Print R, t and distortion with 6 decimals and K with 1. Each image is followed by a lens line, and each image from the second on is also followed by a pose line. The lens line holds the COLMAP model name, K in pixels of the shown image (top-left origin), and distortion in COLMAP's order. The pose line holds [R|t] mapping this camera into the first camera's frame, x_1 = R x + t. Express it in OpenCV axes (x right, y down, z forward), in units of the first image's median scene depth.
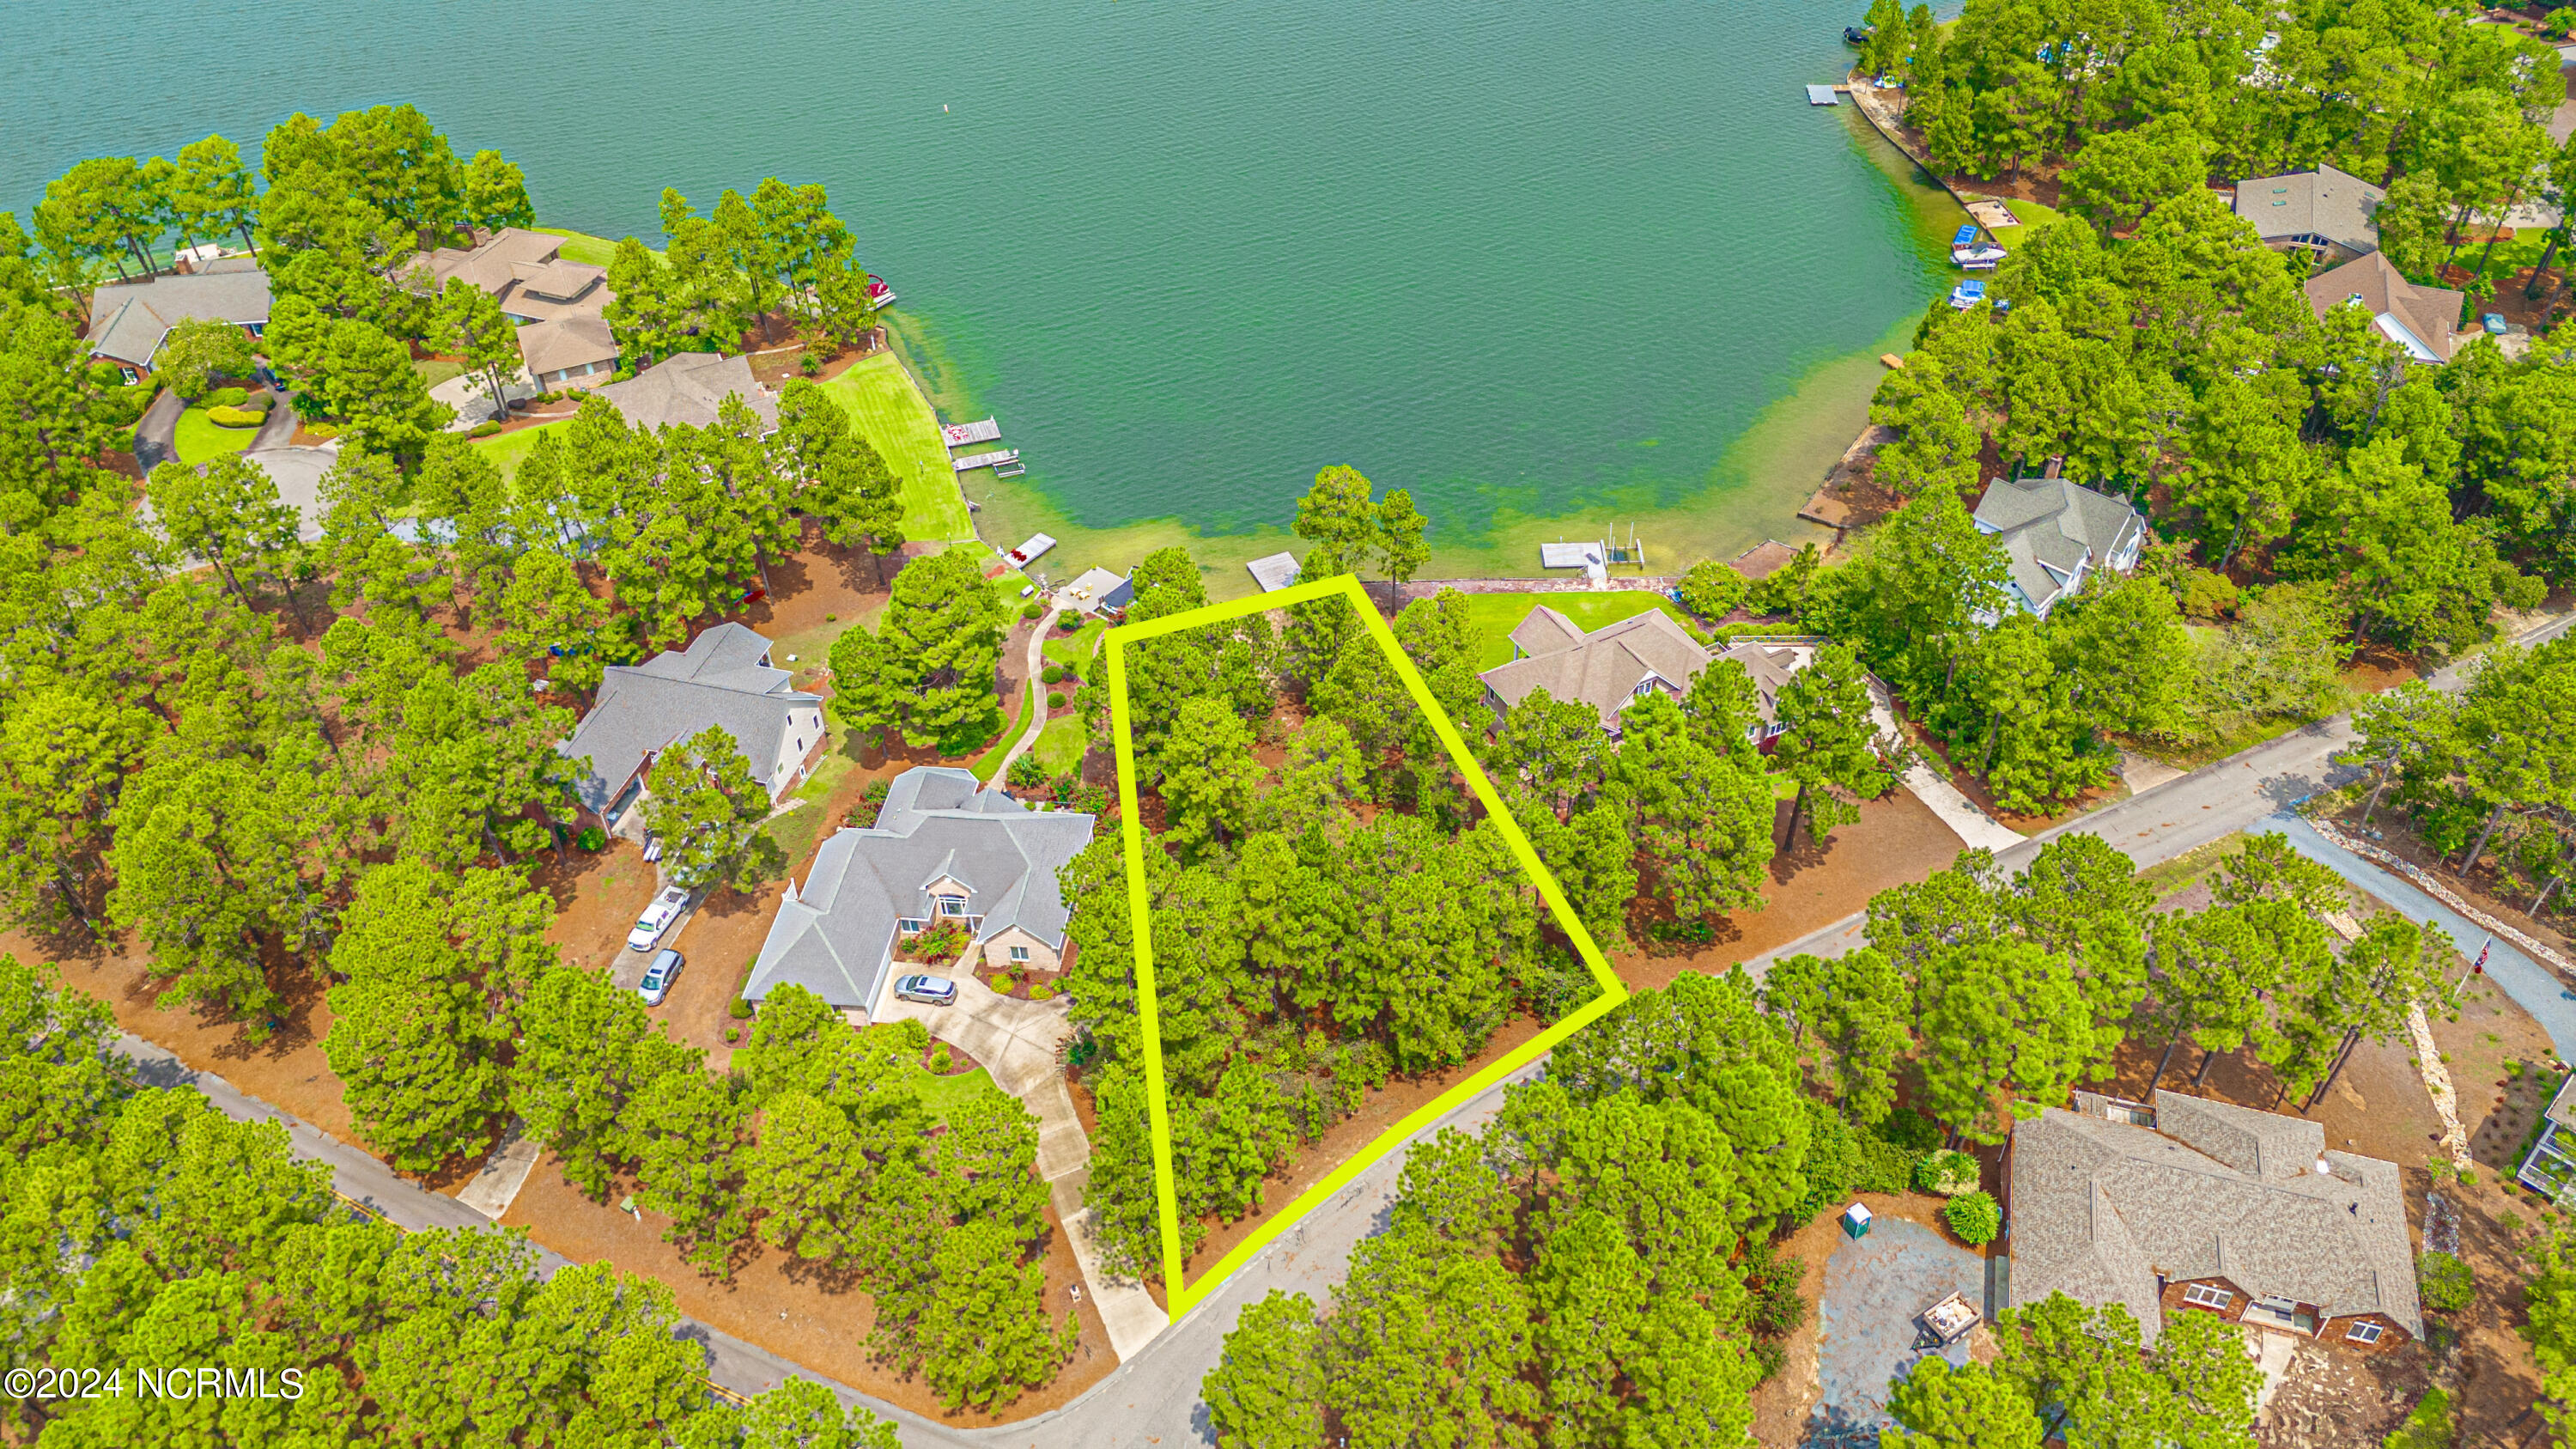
lens RADIAL K [[1898.7, 0, 1298.1], [0, 1898.7, 725.5], [0, 0, 1]] dist [0.076661, -0.074254]
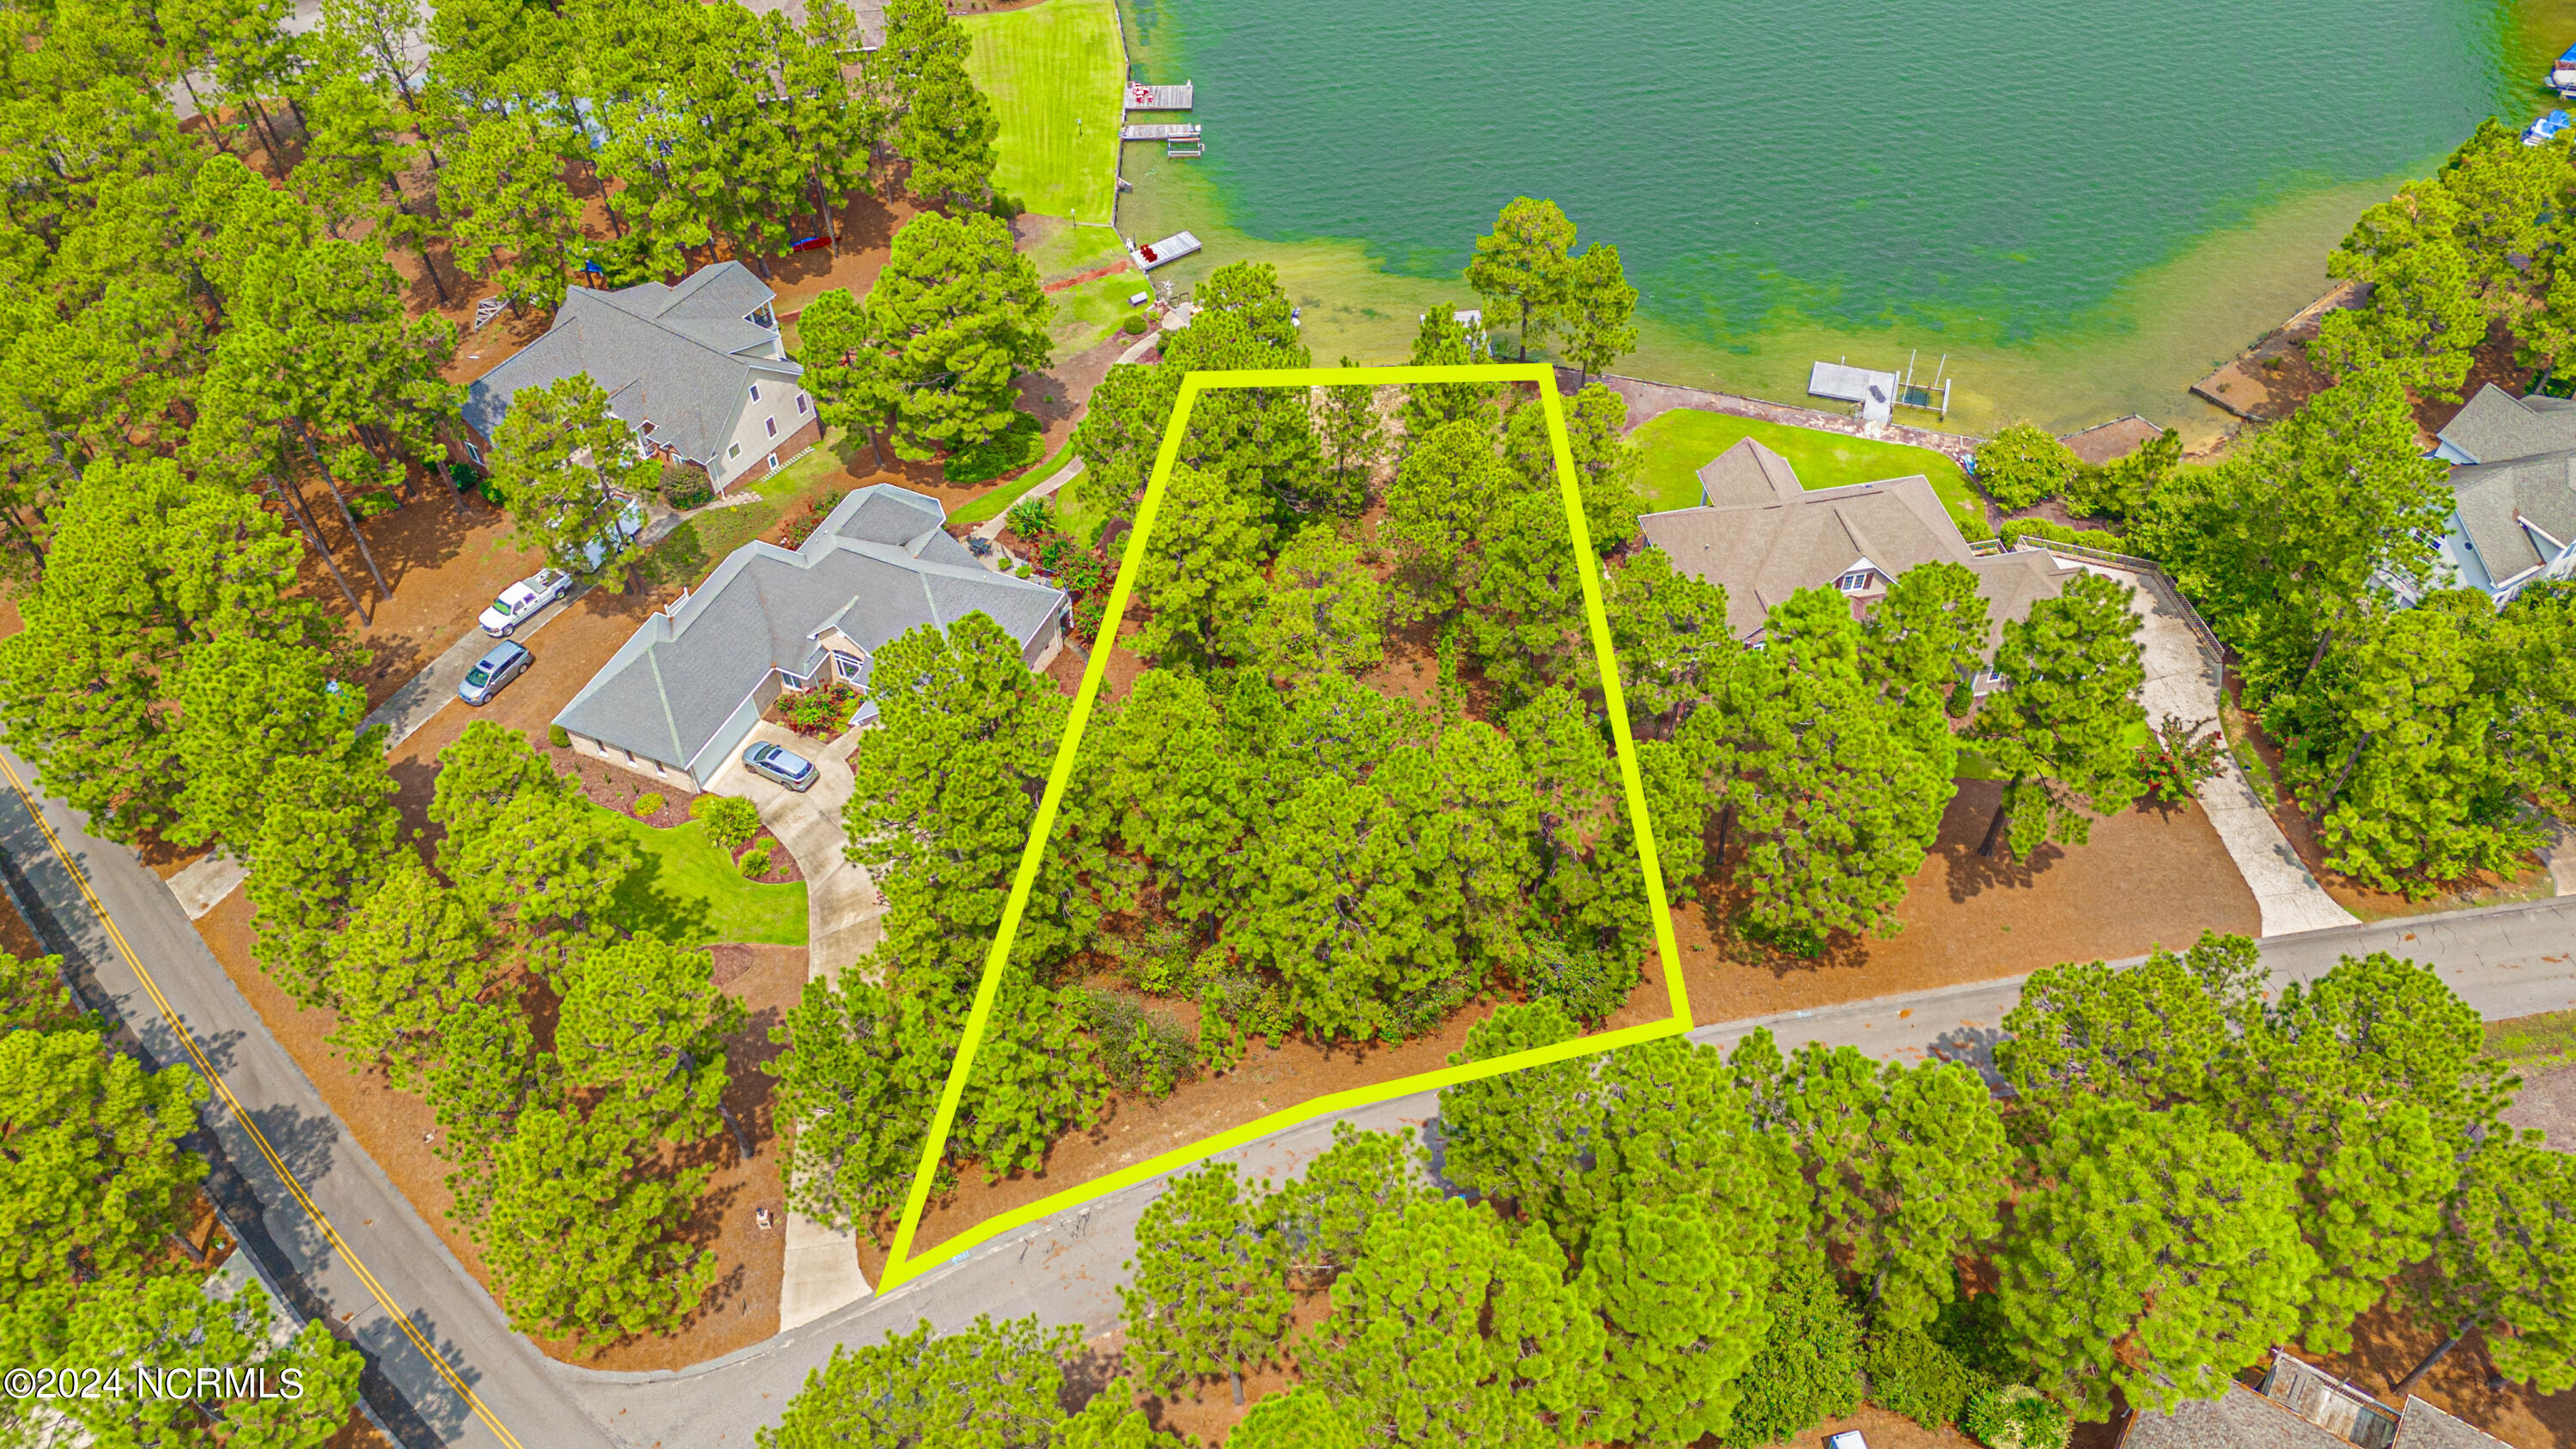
lens RADIAL K [[1898.7, 0, 1298.1], [0, 1898.7, 725.5], [0, 0, 1]] dist [0.076661, -0.074254]
pose [[0.953582, 0.226656, -0.198262, 0.136402], [-0.201949, 0.969726, 0.137289, -0.023261], [0.223378, -0.090877, 0.970486, 0.255086]]
